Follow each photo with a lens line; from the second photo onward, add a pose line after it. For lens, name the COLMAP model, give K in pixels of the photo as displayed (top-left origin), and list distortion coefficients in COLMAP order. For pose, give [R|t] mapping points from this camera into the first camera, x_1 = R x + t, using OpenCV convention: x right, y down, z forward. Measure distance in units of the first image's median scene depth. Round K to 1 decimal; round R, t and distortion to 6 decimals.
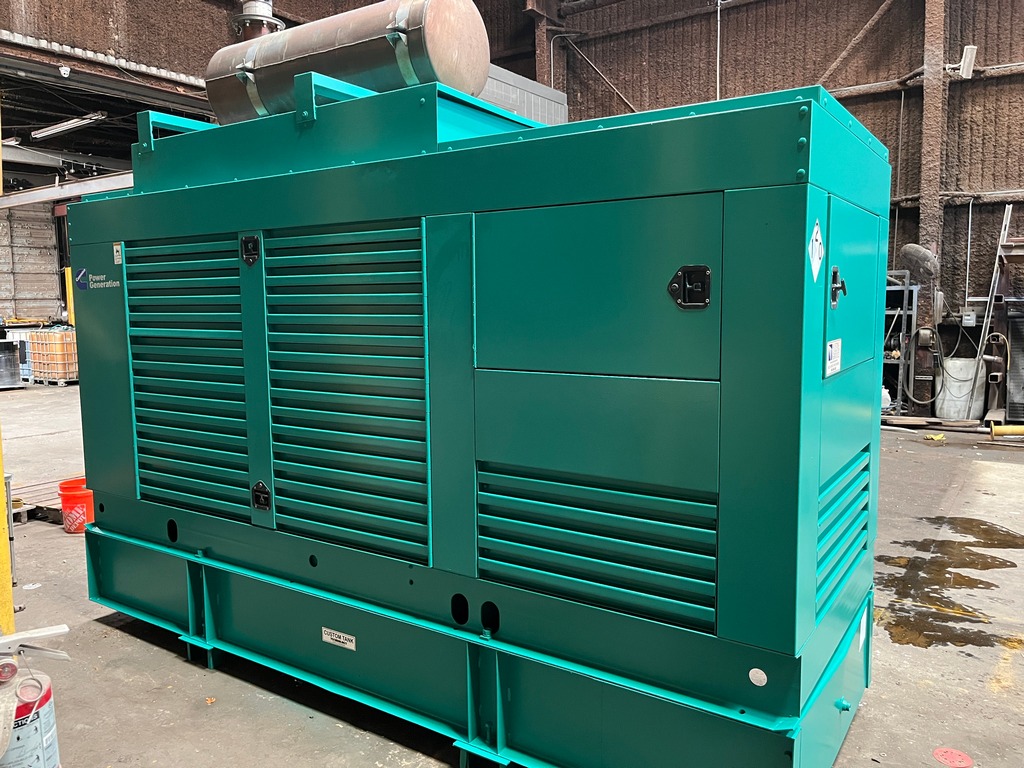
lens RADIAL K [[786.2, 0, 508.0], [0, 786.2, 381.9], [0, 0, 1]] dist [-0.000145, -0.016272]
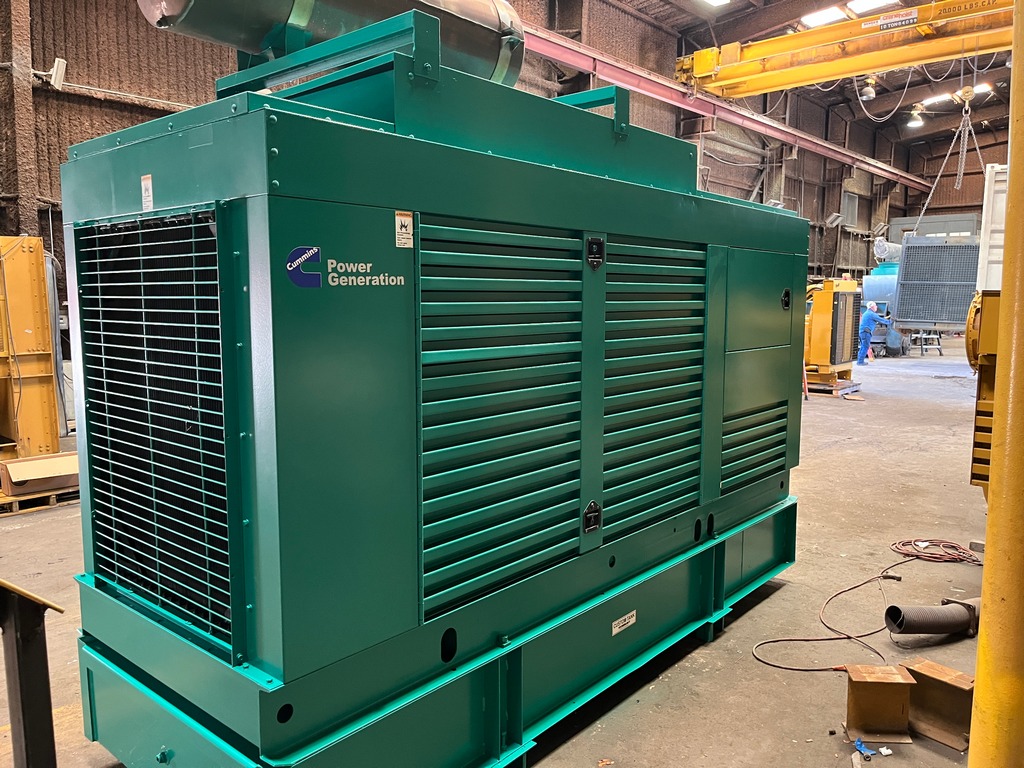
lens RADIAL K [[786.2, 0, 507.8], [0, 786.2, 388.4], [0, 0, 1]] dist [-0.000145, -0.016272]
pose [[0.125250, -0.106456, 0.986397, -1.096500], [0.102854, 0.990263, 0.093813, -0.092461], [-0.986779, 0.089705, 0.134980, 0.856272]]
